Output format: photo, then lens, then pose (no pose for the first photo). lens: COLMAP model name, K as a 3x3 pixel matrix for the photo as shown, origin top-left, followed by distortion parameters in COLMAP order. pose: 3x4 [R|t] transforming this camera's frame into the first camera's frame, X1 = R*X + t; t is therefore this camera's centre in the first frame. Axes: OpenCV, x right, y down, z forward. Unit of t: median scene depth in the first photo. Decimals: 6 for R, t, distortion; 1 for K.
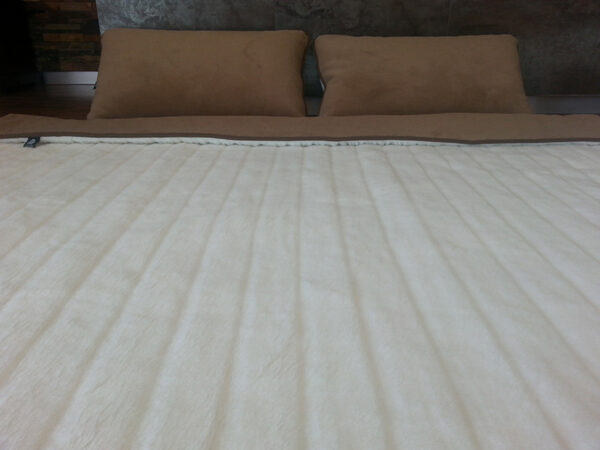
lens RADIAL K [[486.1, 0, 297.6], [0, 486.1, 220.8], [0, 0, 1]] dist [0.096289, -0.144117]
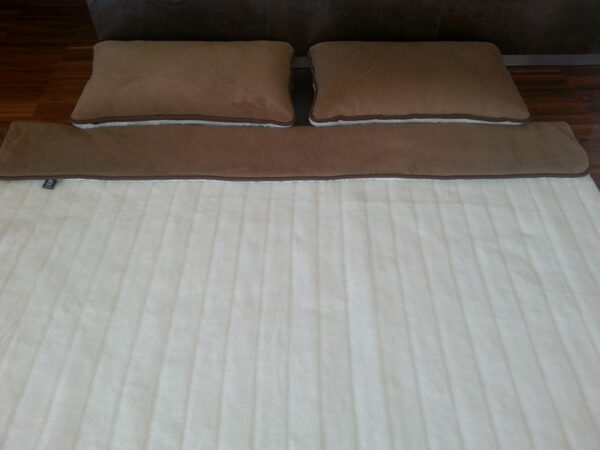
lens RADIAL K [[486.1, 0, 301.9], [0, 486.1, 222.4], [0, 0, 1]] dist [0.096289, -0.144117]
pose [[0.999885, 0.000684, 0.015148, 0.011677], [-0.007373, 0.894862, 0.446282, -0.574630], [-0.013250, -0.446342, 0.894764, -0.042277]]
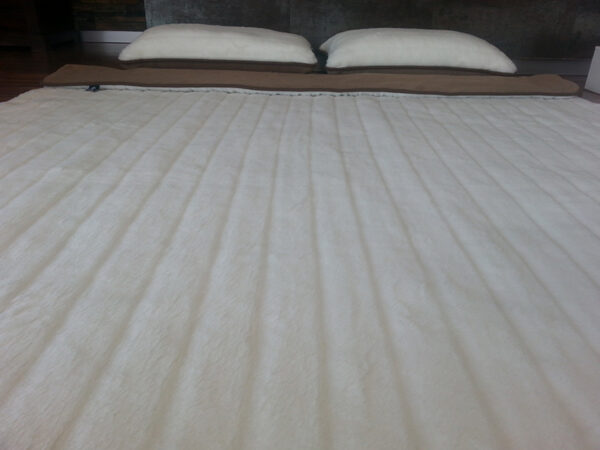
lens RADIAL K [[486.1, 0, 298.5], [0, 486.1, 222.0], [0, 0, 1]] dist [0.096289, -0.144117]
pose [[0.999776, 0.021017, -0.002620, -0.013864], [-0.020819, 0.997931, 0.060831, 0.090958], [0.003893, -0.060762, 0.998145, -0.252163]]
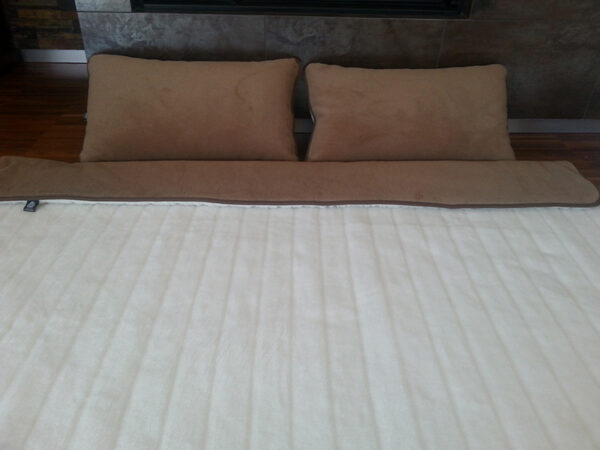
lens RADIAL K [[486.1, 0, 300.5], [0, 486.1, 220.8], [0, 0, 1]] dist [0.096289, -0.144117]
pose [[0.999323, 0.006794, 0.036166, -0.012303], [-0.013350, 0.982790, 0.184244, -0.324393], [-0.034292, -0.184602, 0.982215, -0.041424]]
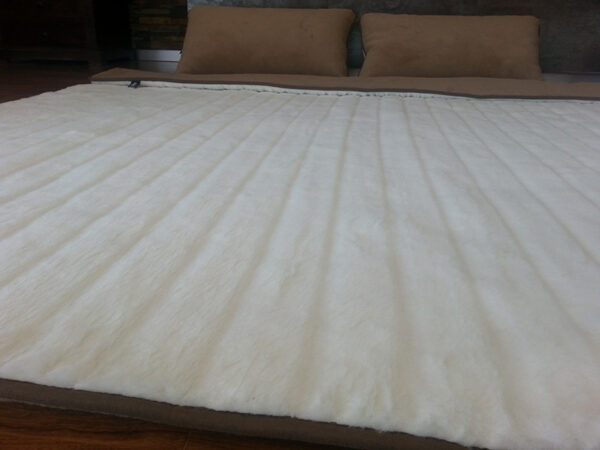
lens RADIAL K [[486.1, 0, 299.7], [0, 486.1, 224.3], [0, 0, 1]] dist [0.096289, -0.144117]
pose [[0.990652, 0.066355, -0.119191, 0.083744], [-0.066725, 0.997771, 0.000889, 0.183720], [0.118984, 0.007072, 0.992871, -0.256887]]
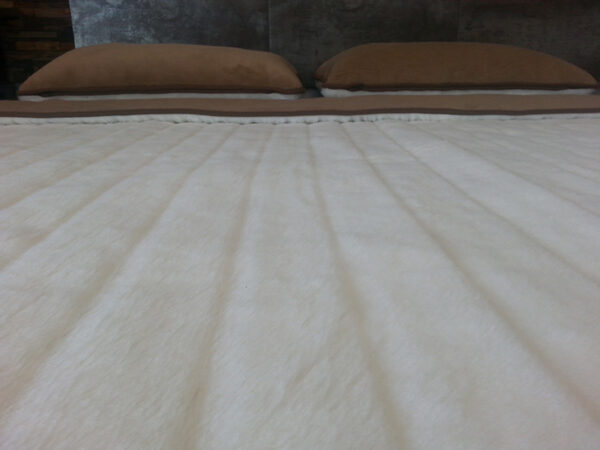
lens RADIAL K [[486.1, 0, 297.3], [0, 486.1, 225.9], [0, 0, 1]] dist [0.096289, -0.144117]
pose [[0.999614, -0.017698, 0.021415, -0.024601], [0.019286, 0.996894, -0.076361, 0.075374], [-0.019997, 0.076745, 0.996850, 0.221587]]
